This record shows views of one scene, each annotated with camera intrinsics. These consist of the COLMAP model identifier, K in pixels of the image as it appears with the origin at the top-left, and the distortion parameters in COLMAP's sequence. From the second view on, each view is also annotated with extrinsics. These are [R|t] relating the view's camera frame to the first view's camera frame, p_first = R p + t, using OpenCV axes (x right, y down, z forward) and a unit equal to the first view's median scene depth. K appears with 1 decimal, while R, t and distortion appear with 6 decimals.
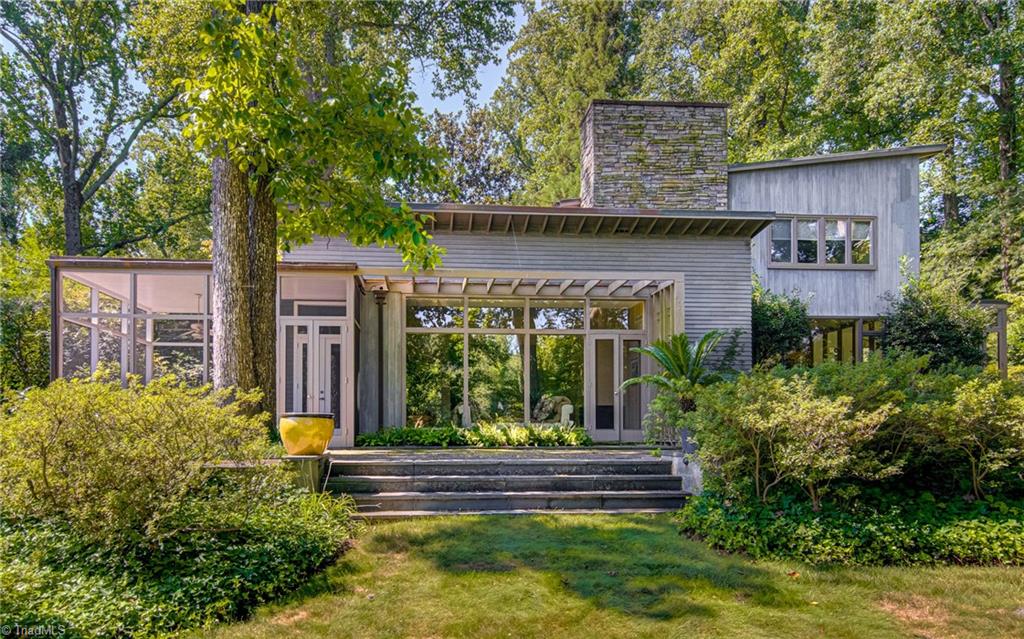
lens RADIAL K [[562.9, 0, 514.4], [0, 562.9, 304.9], [0, 0, 1]] dist [0.003632, 0.000516]
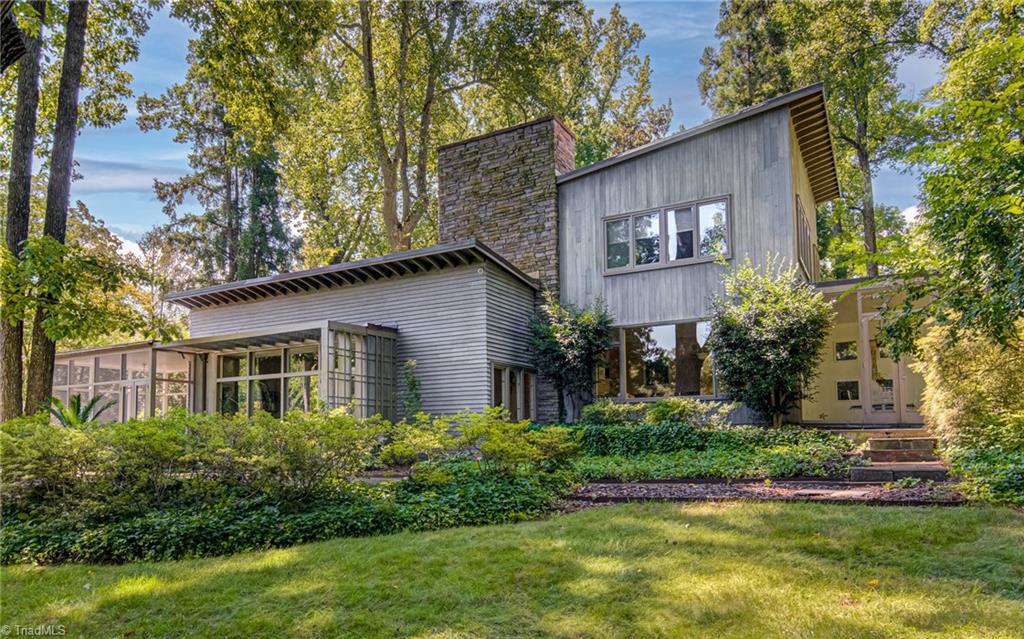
lens RADIAL K [[562.9, 0, 514.4], [0, 562.9, 304.9], [0, 0, 1]] dist [0.003632, 0.000516]
pose [[0.869269, -0.124482, -0.478410, 0.762030], [0.119721, 0.991978, -0.040579, 0.002797], [0.479624, -0.022002, 0.877199, 0.104557]]
